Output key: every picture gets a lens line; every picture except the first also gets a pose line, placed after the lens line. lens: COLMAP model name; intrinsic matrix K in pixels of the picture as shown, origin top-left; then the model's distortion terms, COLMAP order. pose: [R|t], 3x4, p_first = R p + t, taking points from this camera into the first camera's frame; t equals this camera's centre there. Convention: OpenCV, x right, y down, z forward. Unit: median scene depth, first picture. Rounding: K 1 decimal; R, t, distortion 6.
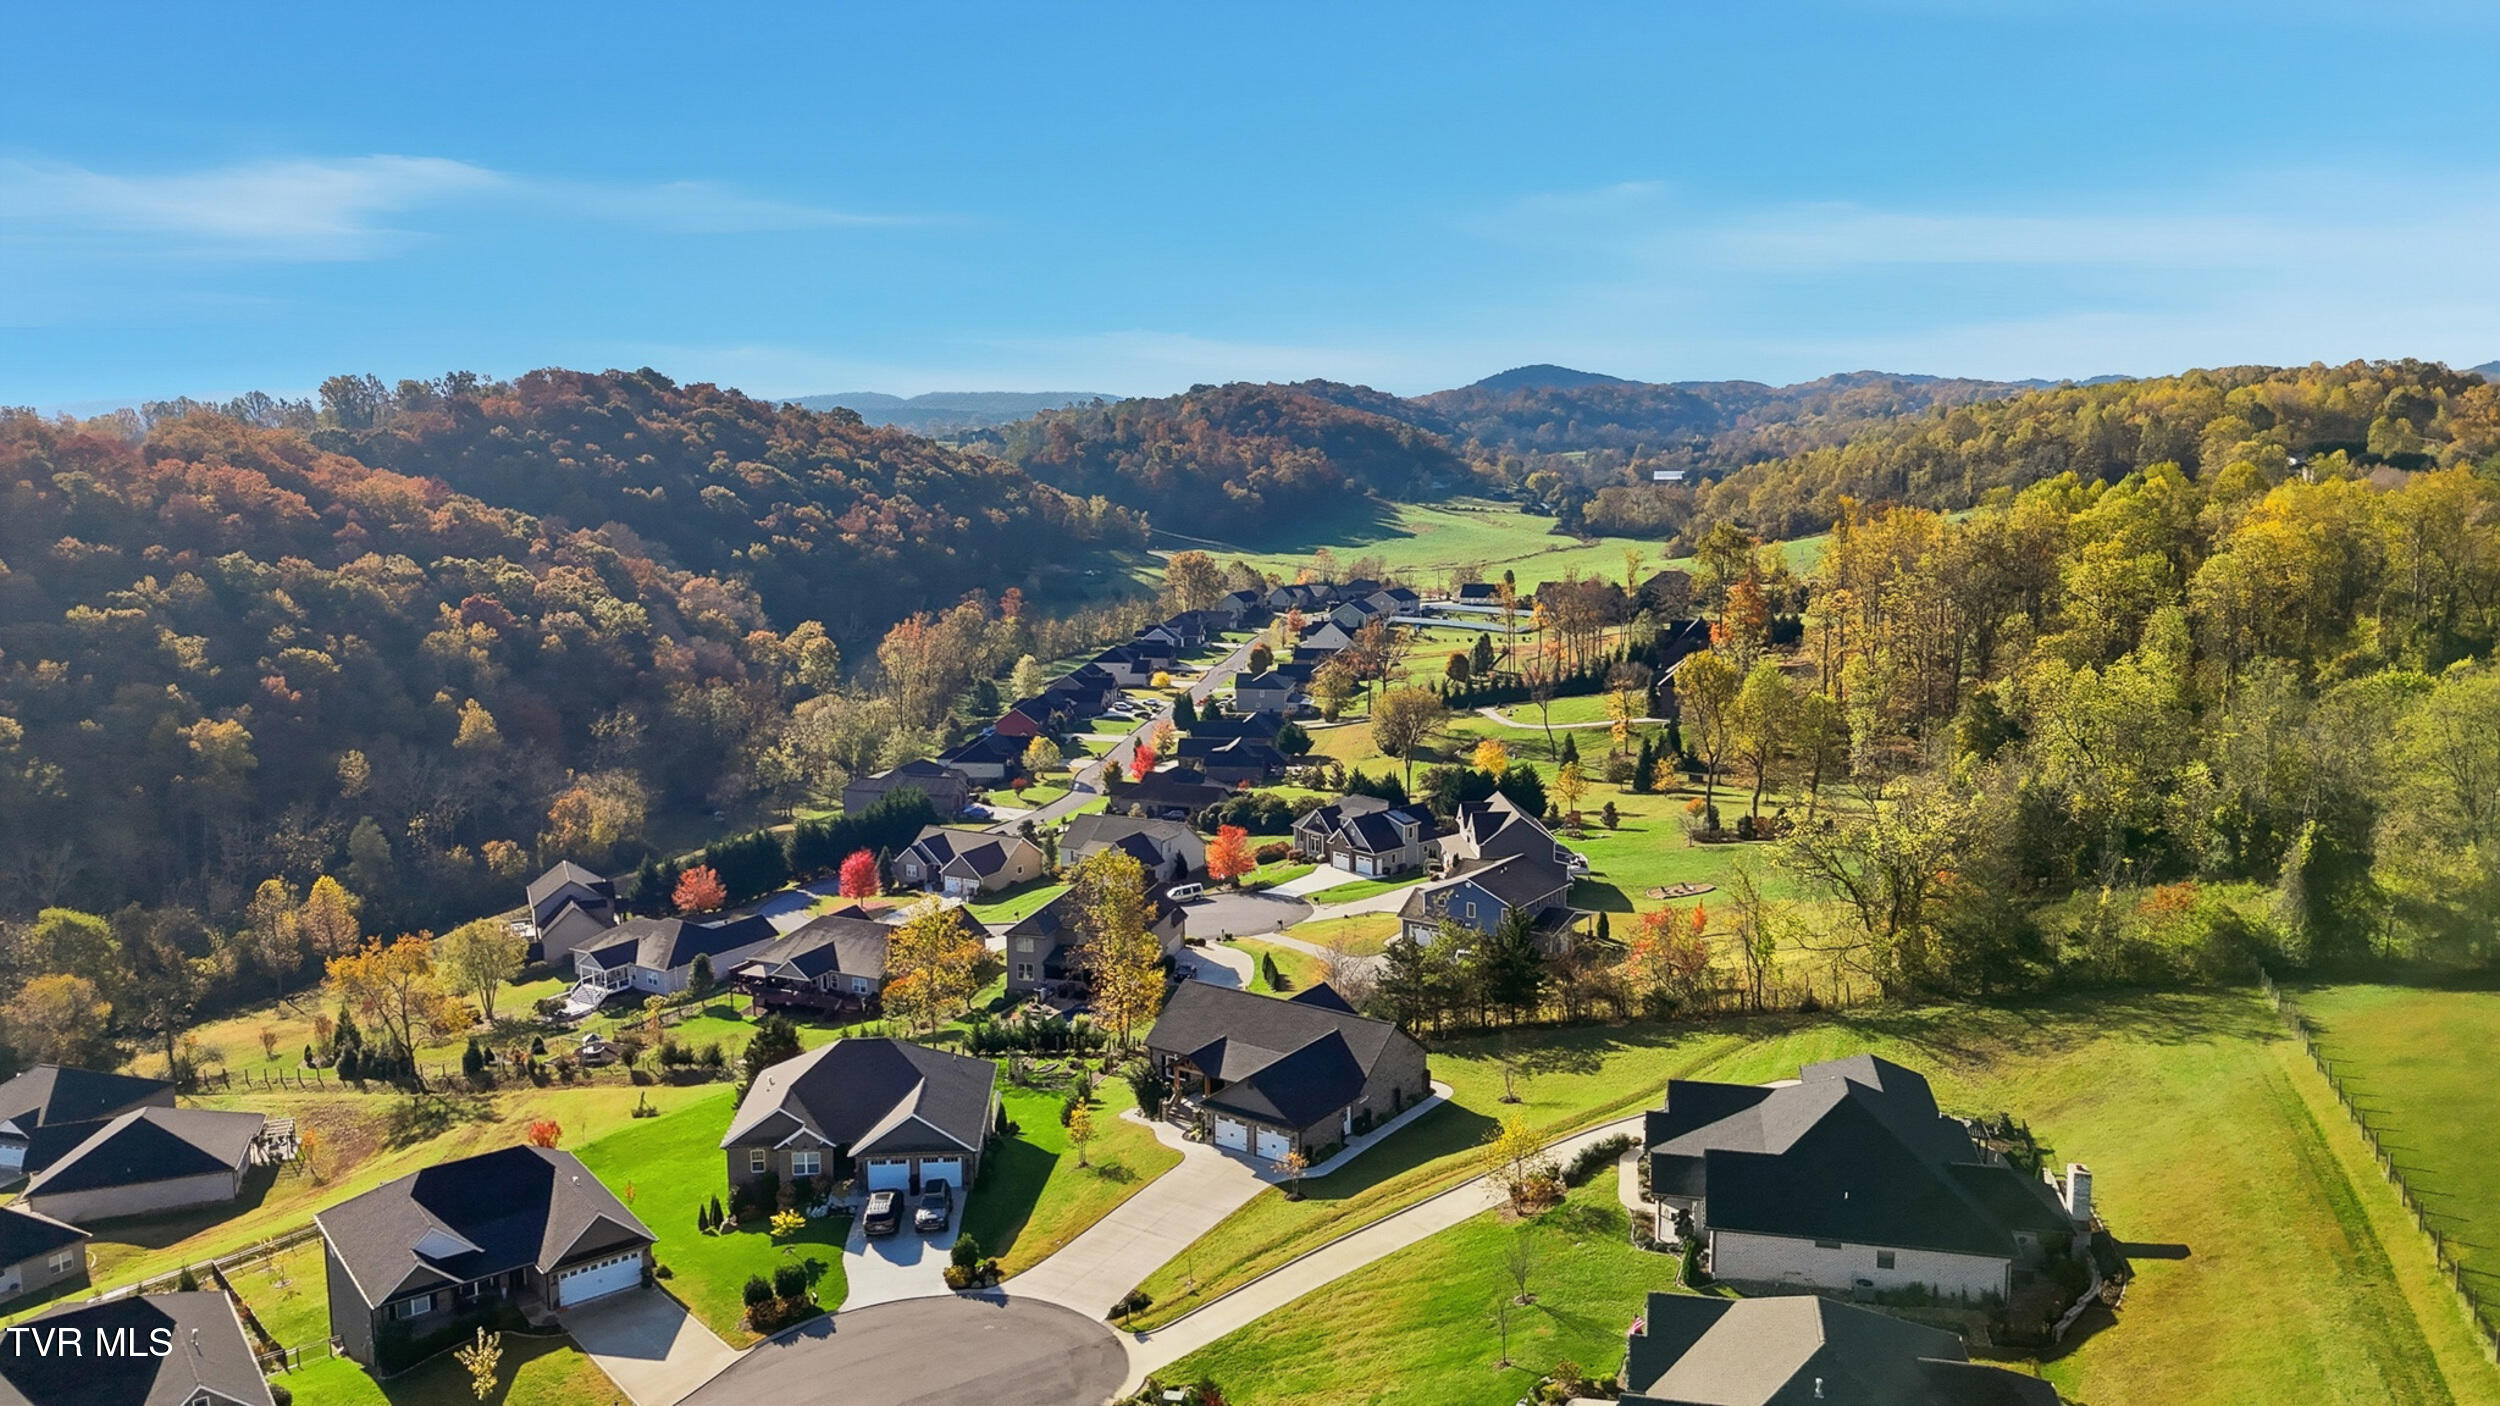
lens RADIAL K [[1792.2, 0, 1238.8], [0, 1792.2, 708.9], [0, 0, 1]] dist [0.099015, -0.125644]
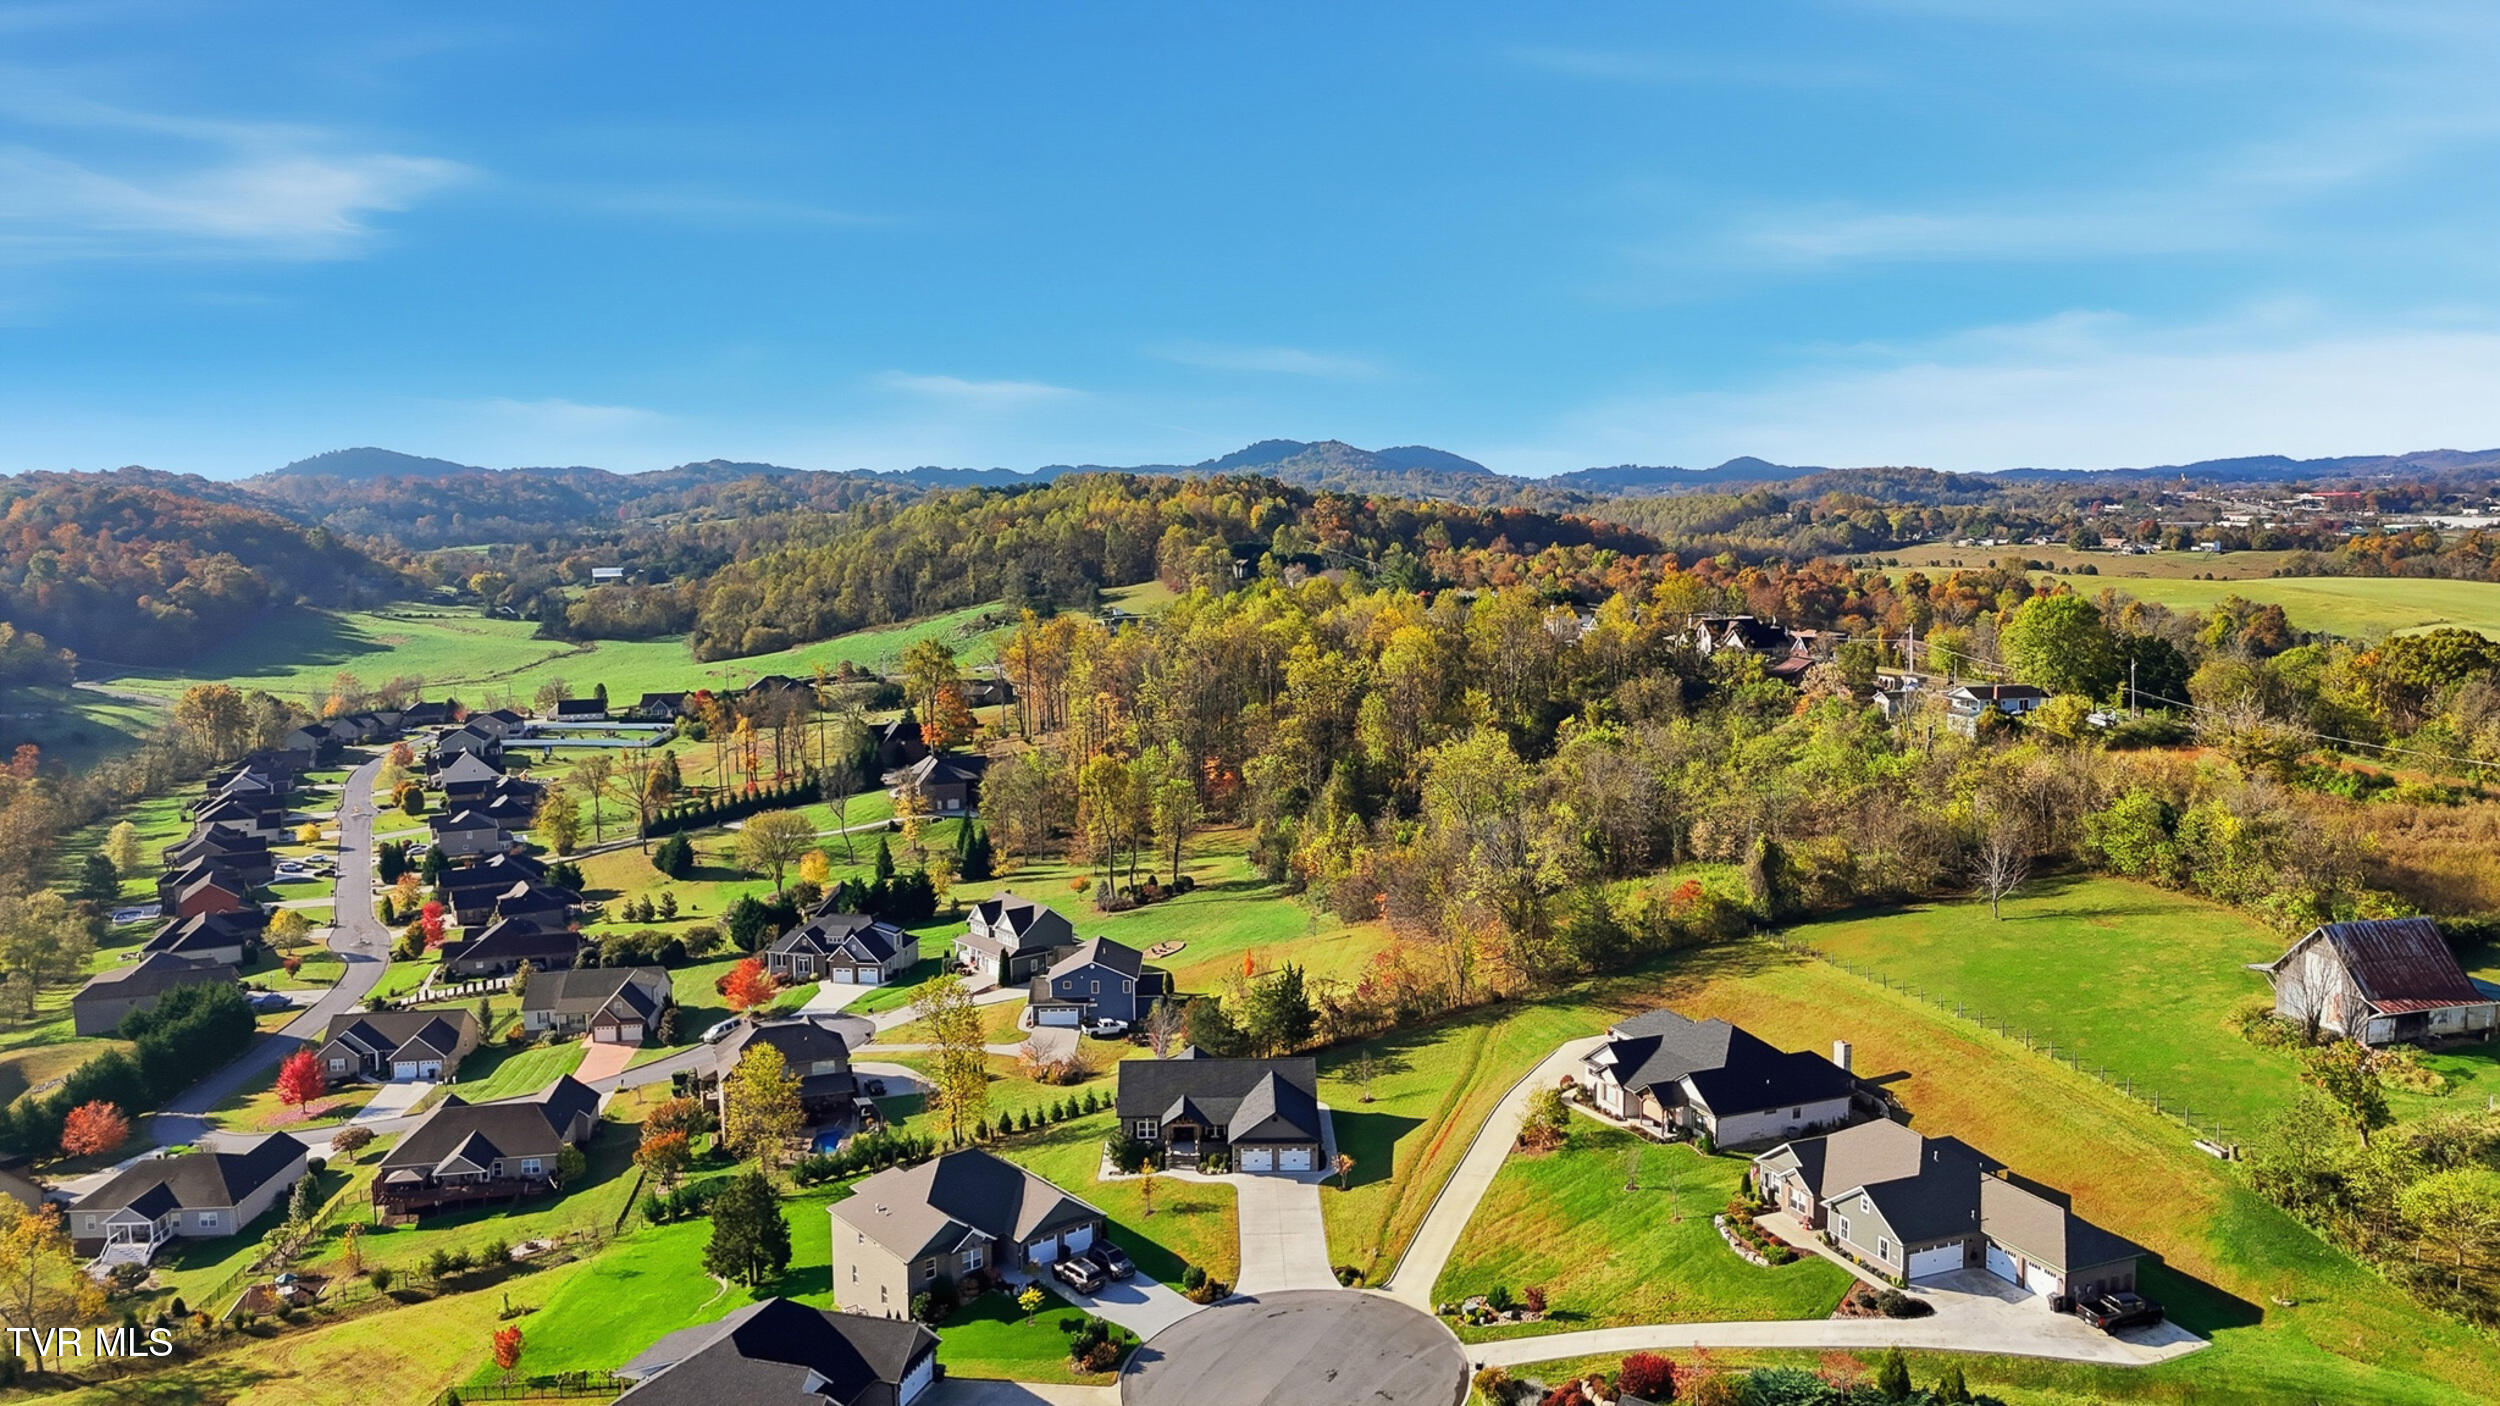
lens RADIAL K [[1792.2, 0, 1238.8], [0, 1792.2, 708.9], [0, 0, 1]] dist [0.099015, -0.125644]
pose [[0.823529, -0.070700, 0.562851, -0.098921], [0.097744, 0.995048, -0.018025, -0.009194], [-0.558790, 0.069860, 0.826362, -0.013180]]
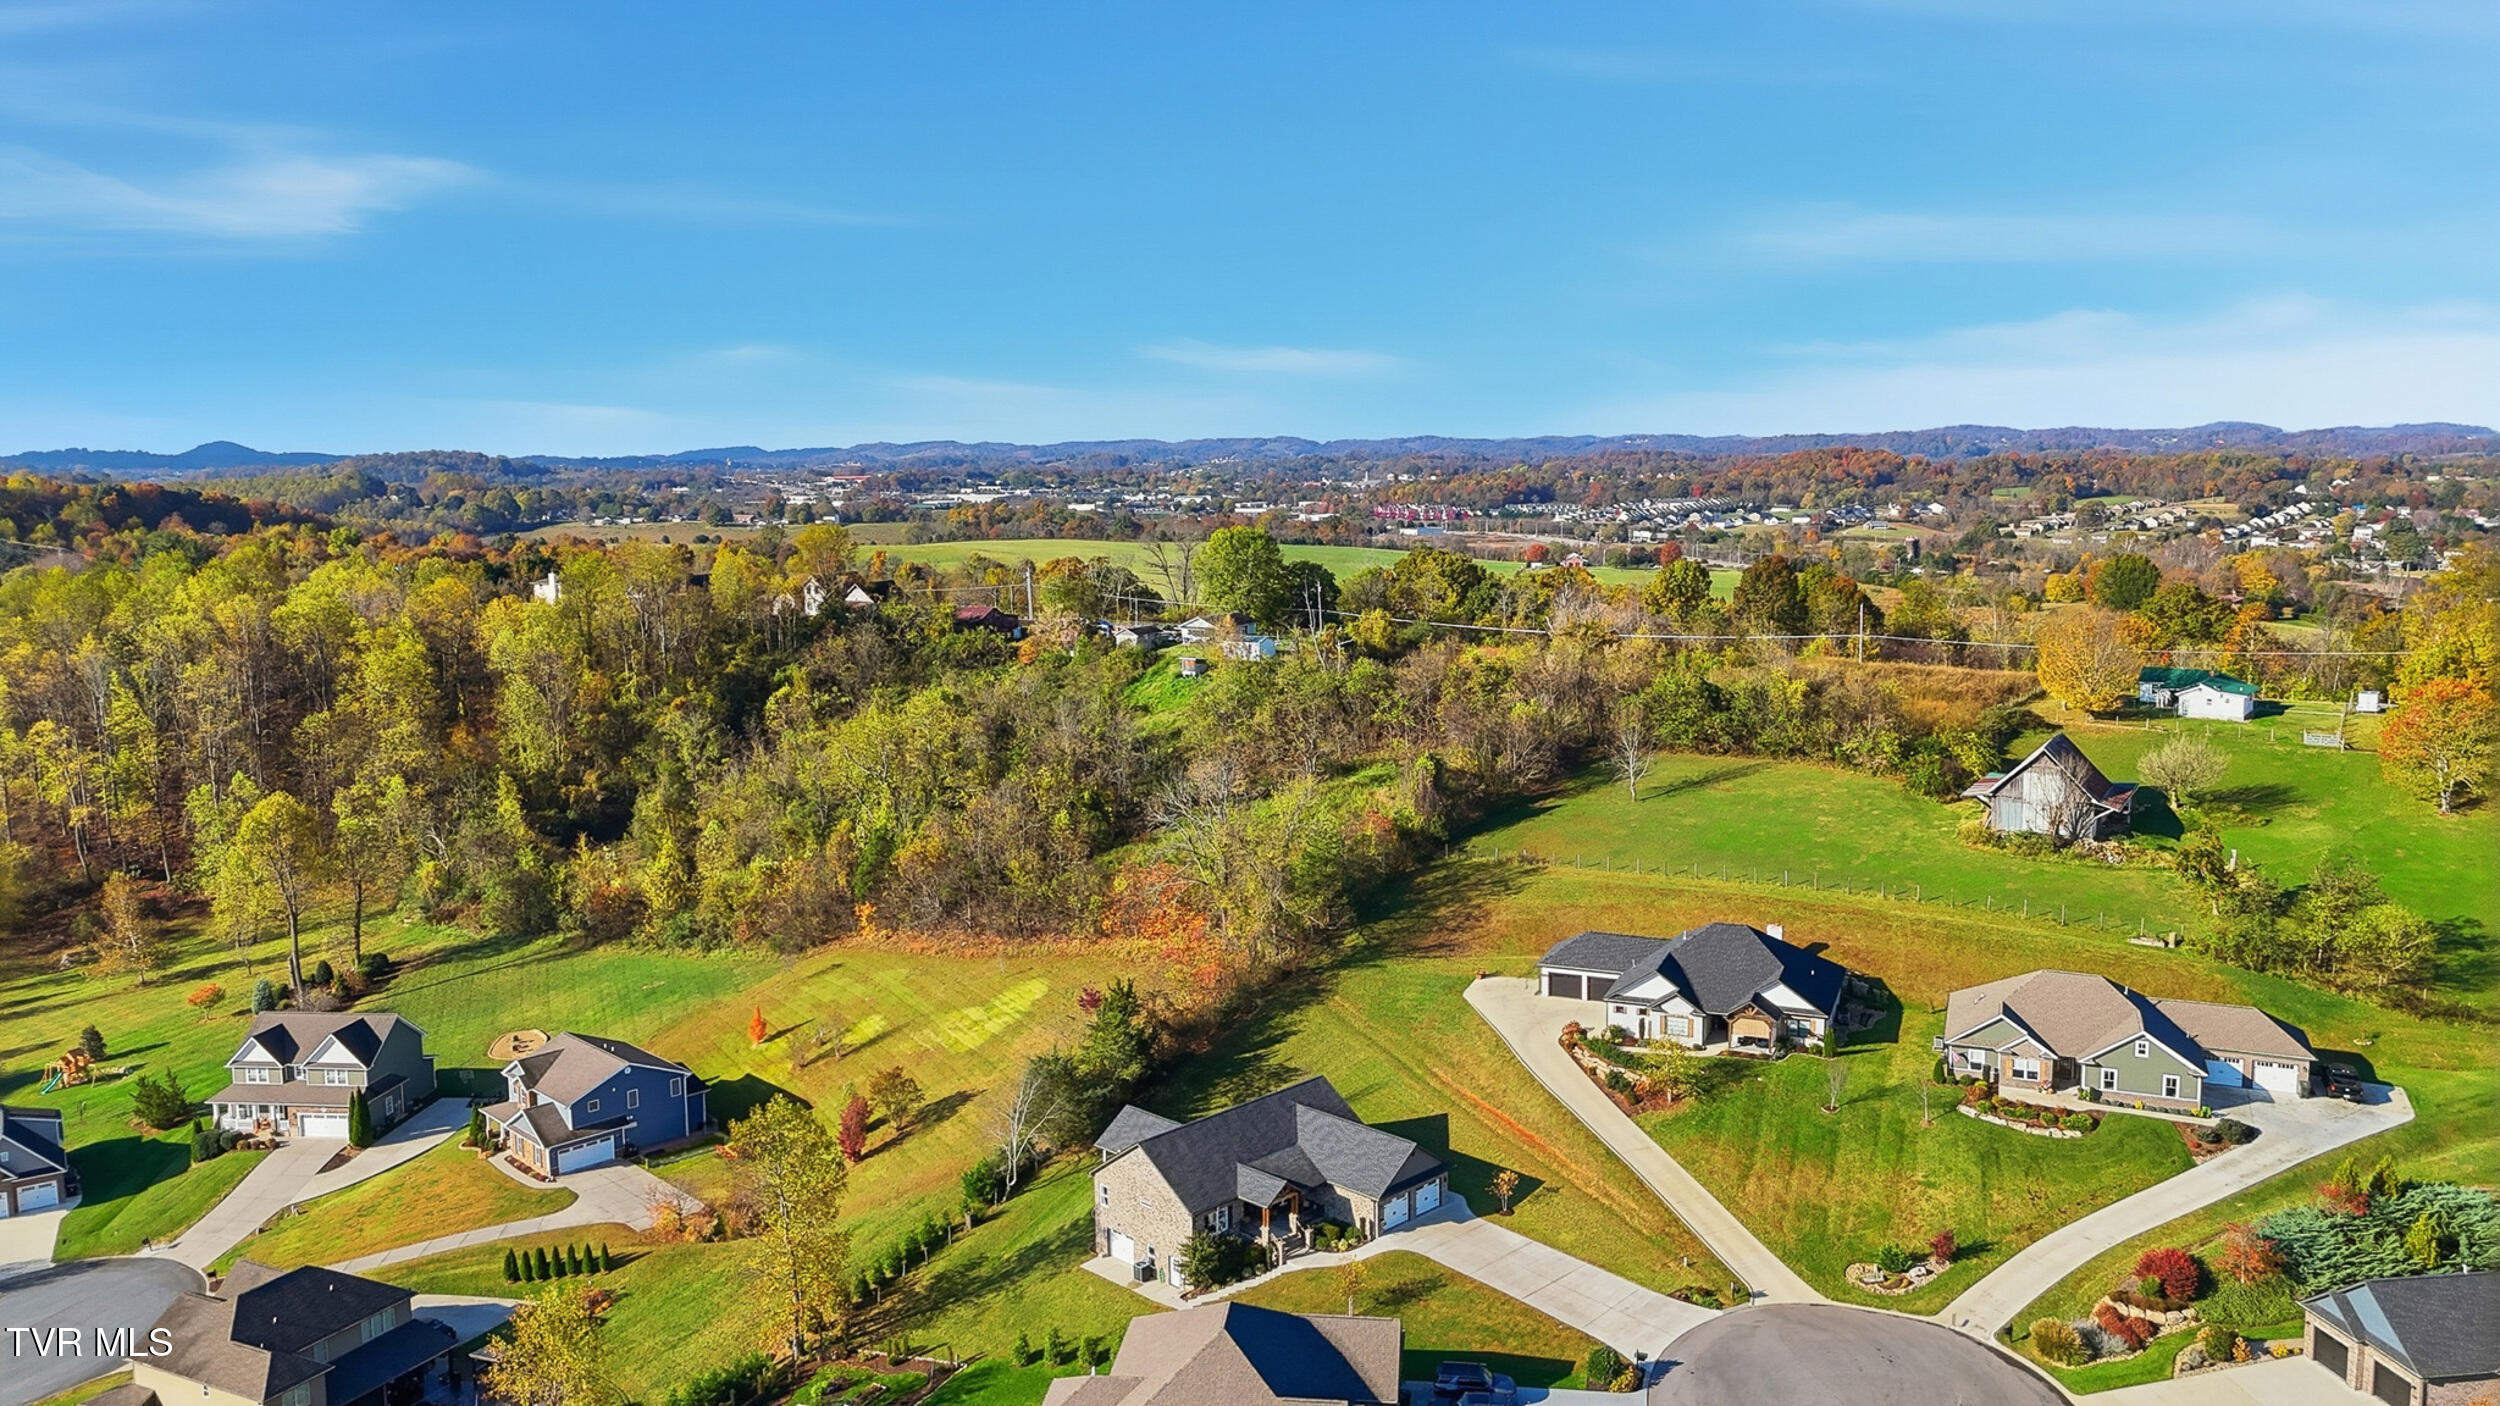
lens RADIAL K [[1808.4, 0, 1250.0], [0, 1808.4, 703.0], [0, 0, 1]] dist [0.098531, -0.099342]
pose [[0.205712, -0.129652, 0.969986, -0.133329], [0.175918, 0.979938, 0.093674, -0.021205], [-0.962671, 0.151368, 0.224393, 0.110497]]
